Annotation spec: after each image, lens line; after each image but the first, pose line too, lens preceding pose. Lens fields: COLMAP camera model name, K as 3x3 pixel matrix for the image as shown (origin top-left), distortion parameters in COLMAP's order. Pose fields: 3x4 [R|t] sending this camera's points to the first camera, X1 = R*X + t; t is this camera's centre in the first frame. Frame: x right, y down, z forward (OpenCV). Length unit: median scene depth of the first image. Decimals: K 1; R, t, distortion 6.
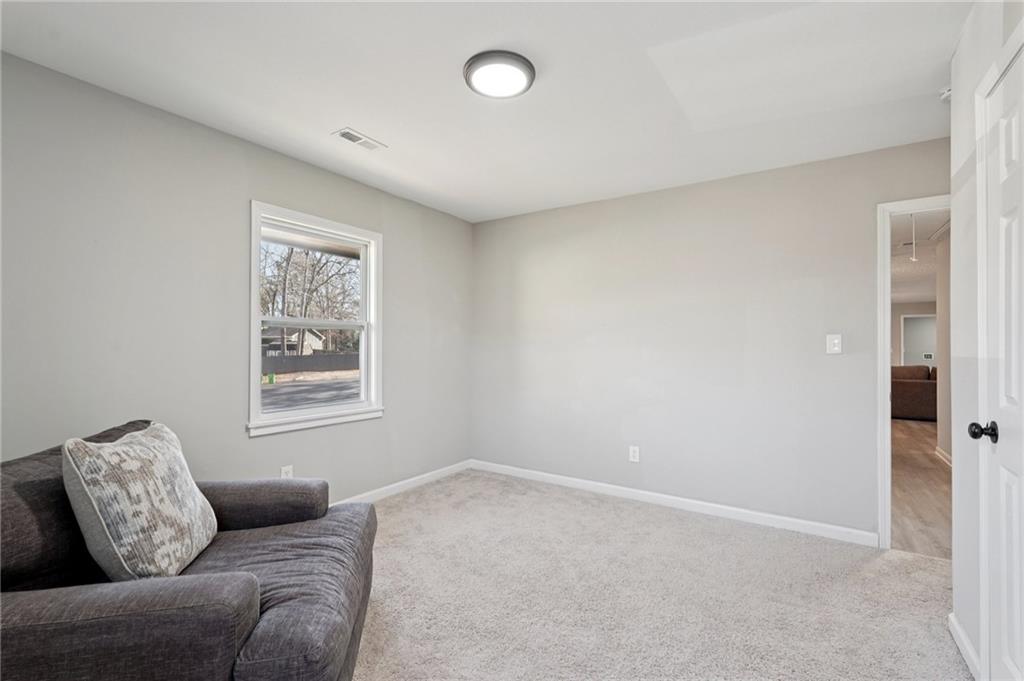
lens RADIAL K [[456.1, 0, 514.2], [0, 456.1, 347.3], [0, 0, 1]] dist [-0.012493, 0.007870]
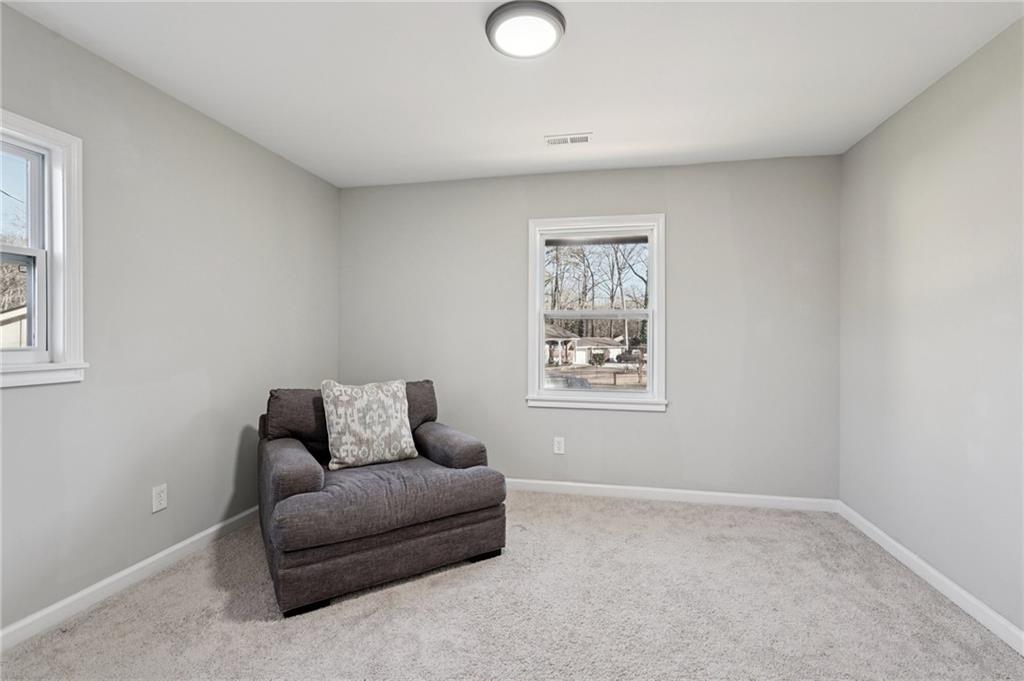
lens RADIAL K [[456.1, 0, 508.9], [0, 456.1, 338.4], [0, 0, 1]] dist [-0.012493, 0.007870]
pose [[0.365185, 0.001882, -0.930933, 0.584187], [-0.001879, 0.999997, 0.001285, 0.004561], [0.930933, 0.001280, 0.365188, 0.476890]]
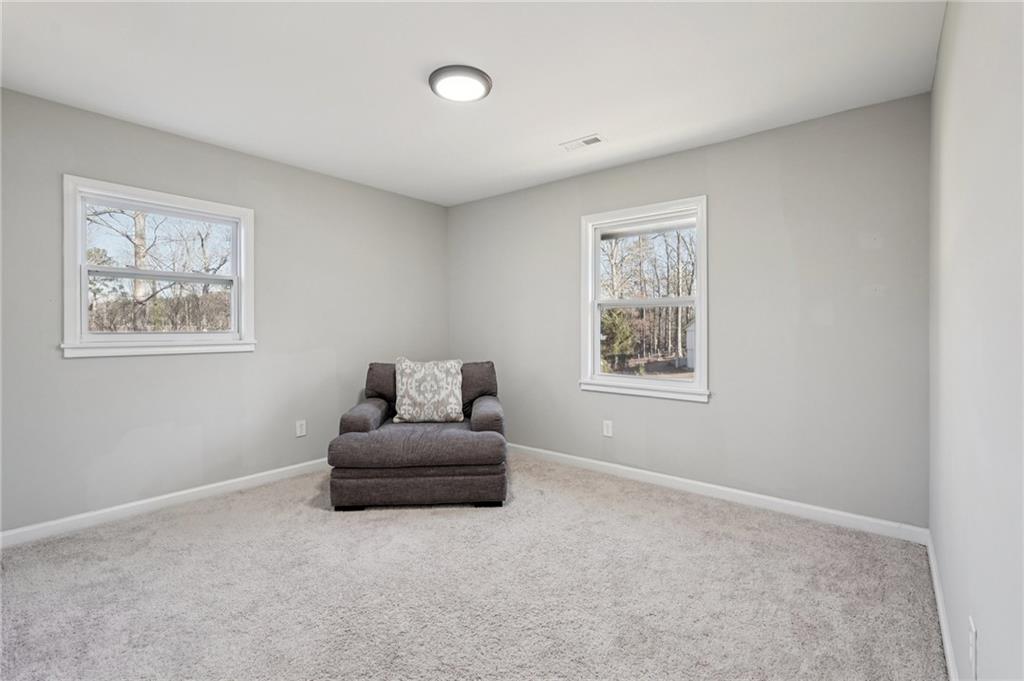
lens RADIAL K [[456.1, 0, 508.2], [0, 456.1, 330.2], [0, 0, 1]] dist [-0.012493, 0.007870]
pose [[-0.110615, 0.001565, -0.993862, 0.809018], [-0.001618, 0.999997, 0.001755, 0.014557], [0.993862, 0.001802, -0.110612, 0.922795]]
